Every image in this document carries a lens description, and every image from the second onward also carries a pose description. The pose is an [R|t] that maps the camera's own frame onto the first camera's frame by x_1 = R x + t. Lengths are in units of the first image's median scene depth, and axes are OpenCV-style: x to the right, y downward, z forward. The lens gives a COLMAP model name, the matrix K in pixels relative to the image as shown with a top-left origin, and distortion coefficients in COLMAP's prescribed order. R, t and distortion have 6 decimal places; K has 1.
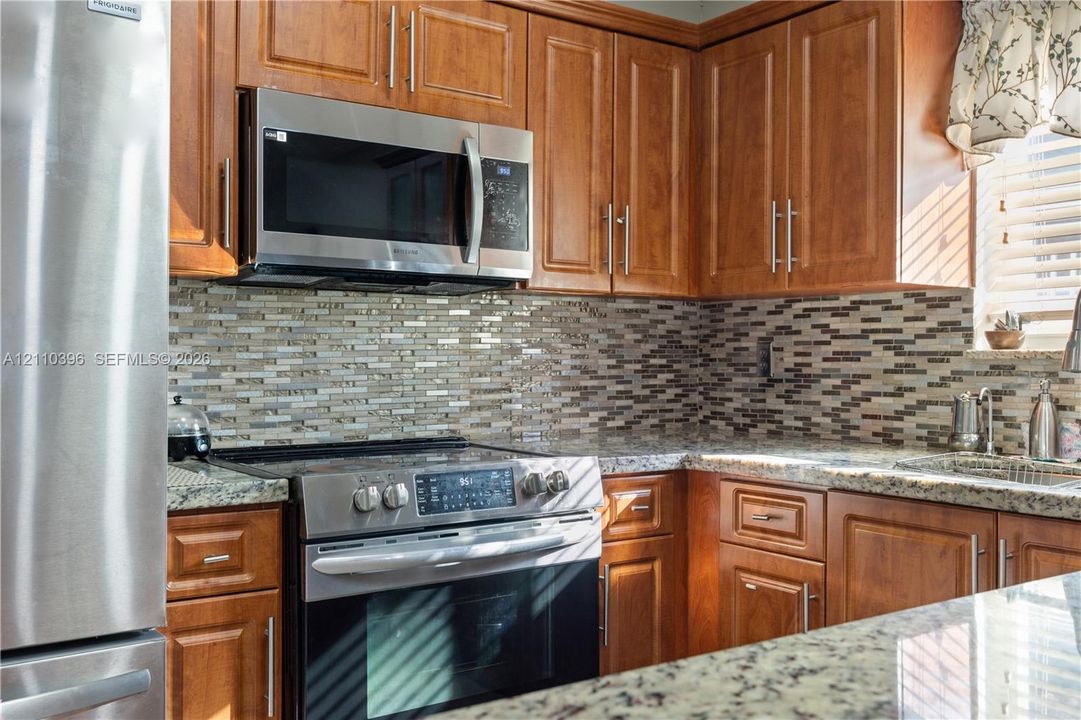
lens RADIAL K [[1043.8, 0, 541.1], [0, 1043.8, 366.9], [0, 0, 1]] dist [0.010326, 0.000000]
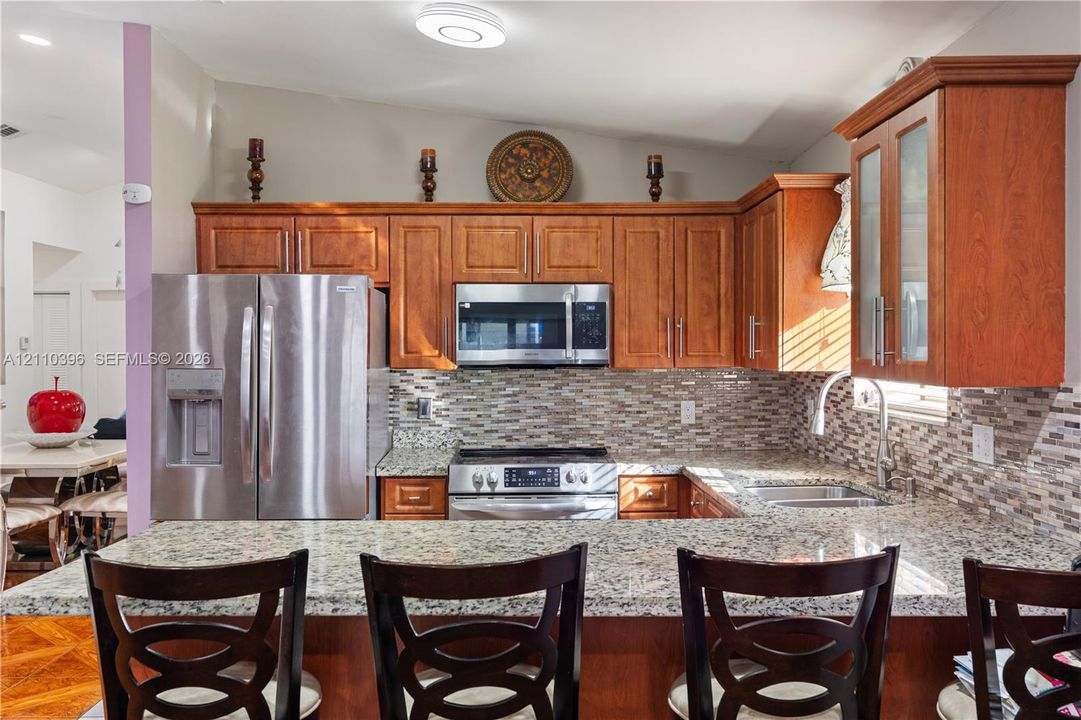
lens RADIAL K [[1043.8, 0, 541.6], [0, 1043.8, 353.6], [0, 0, 1]] dist [0.010326, 0.000000]
pose [[0.813923, 0.000486, -0.580972, 0.970270], [0.003783, 0.999974, 0.006137, -0.117161], [0.580960, -0.007193, 0.813900, -0.564931]]
